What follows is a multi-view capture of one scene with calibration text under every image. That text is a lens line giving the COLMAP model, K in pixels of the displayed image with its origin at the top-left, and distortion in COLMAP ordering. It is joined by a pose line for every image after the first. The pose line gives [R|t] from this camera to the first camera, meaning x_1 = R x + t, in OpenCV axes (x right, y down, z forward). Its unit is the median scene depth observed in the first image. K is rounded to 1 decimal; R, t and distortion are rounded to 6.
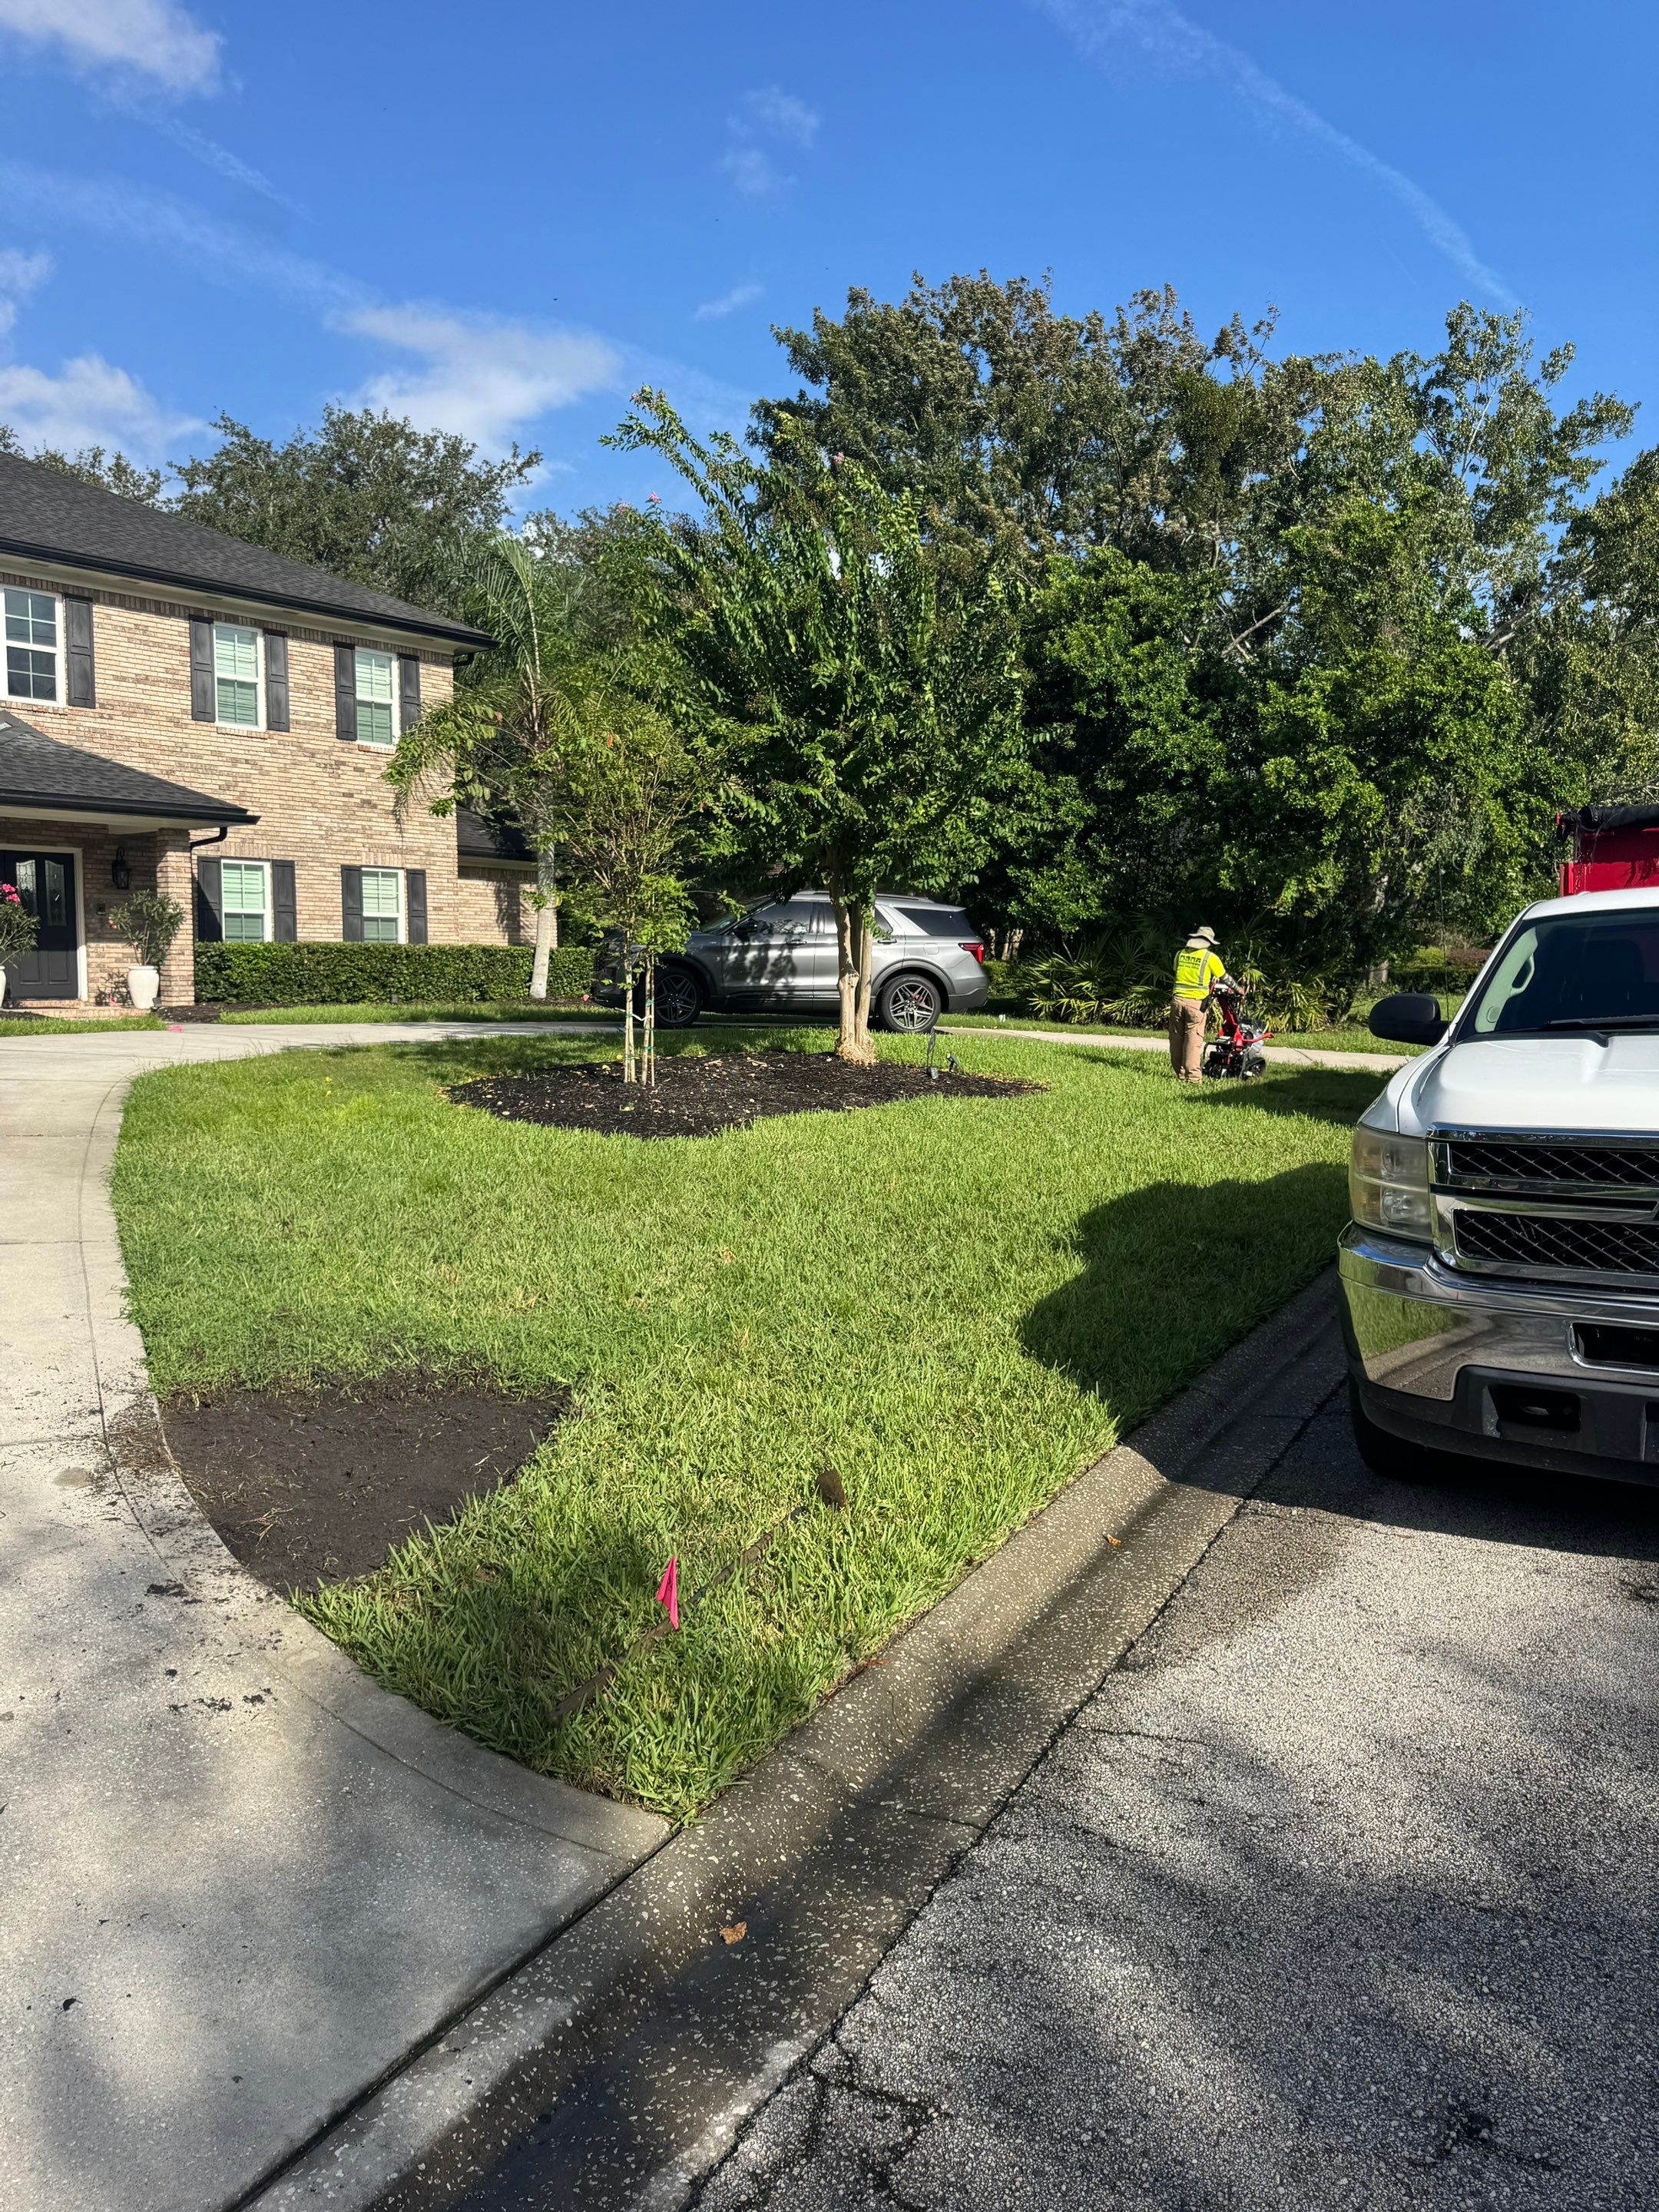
lens RADIAL K [[1562.5, 0, 835.0], [0, 1562.5, 1109.2], [0, 0, 1]] dist [0.009453, -0.013044]
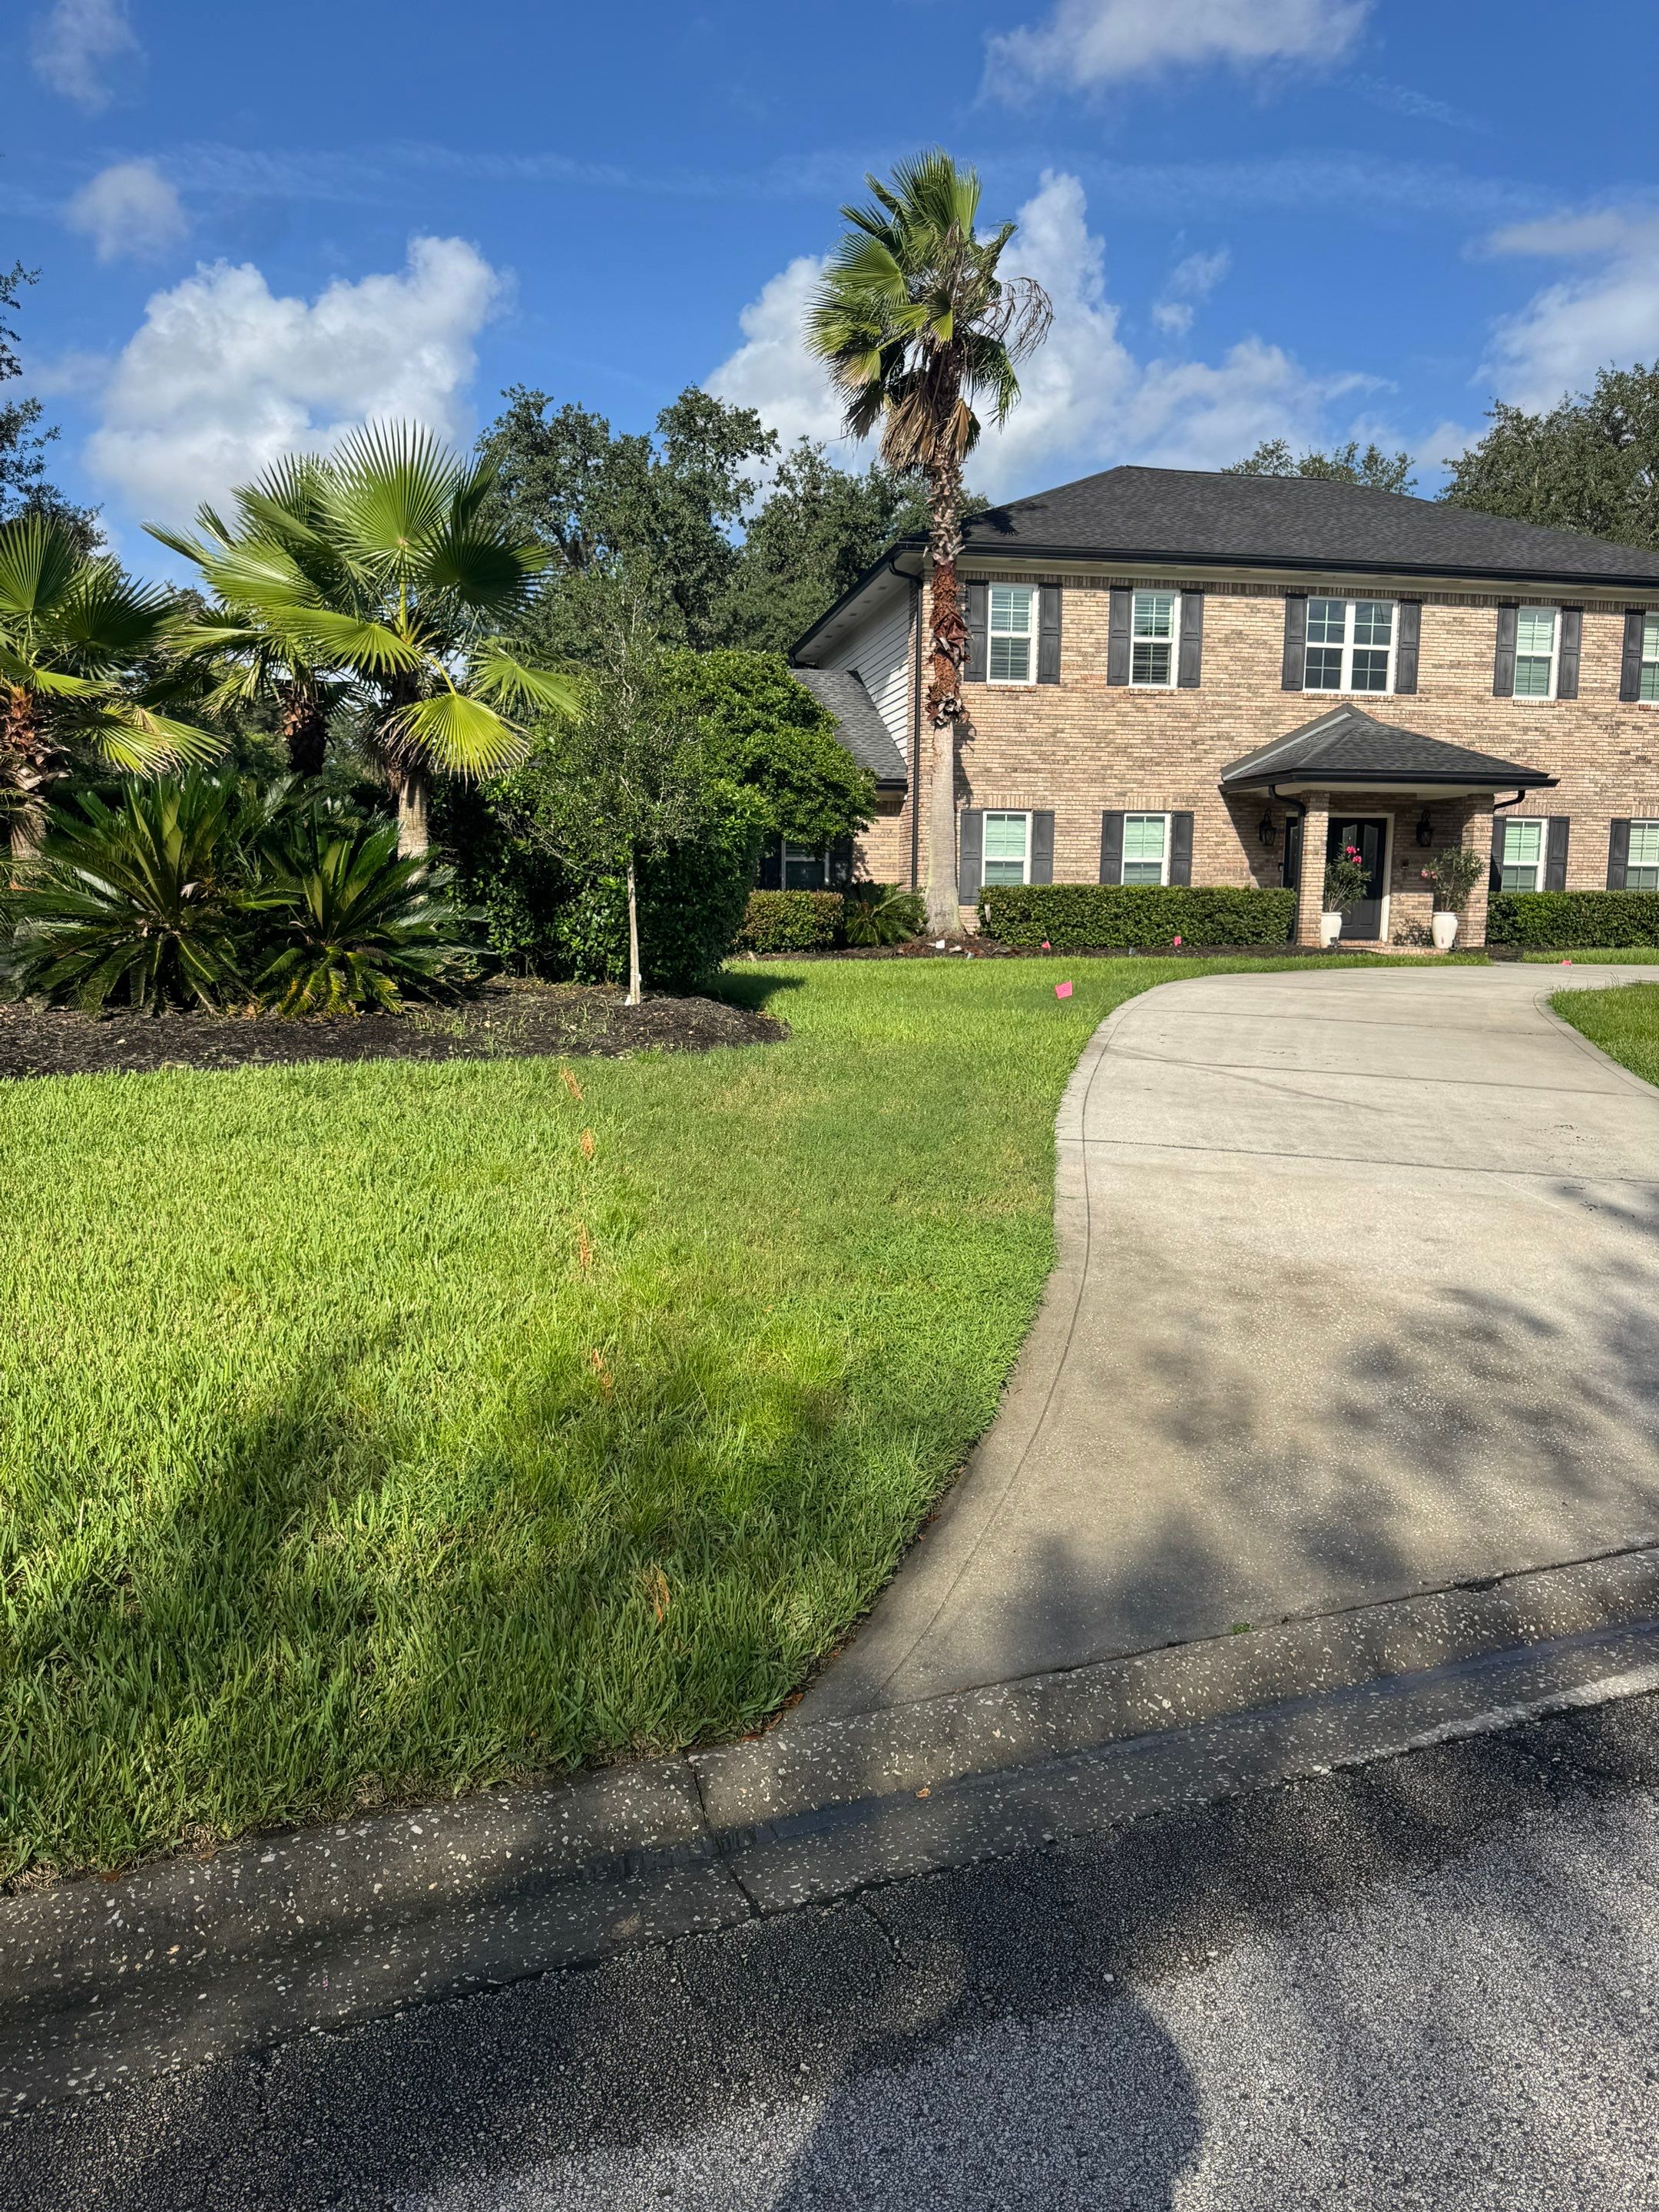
lens RADIAL K [[1562.5, 0, 826.5], [0, 1562.5, 1106.0], [0, 0, 1]] dist [0.009453, -0.013044]
pose [[0.780087, 0.083750, -0.620040, -0.057220], [-0.061859, 0.996469, 0.056768, 0.014567], [0.622605, -0.005930, 0.782514, -0.197953]]
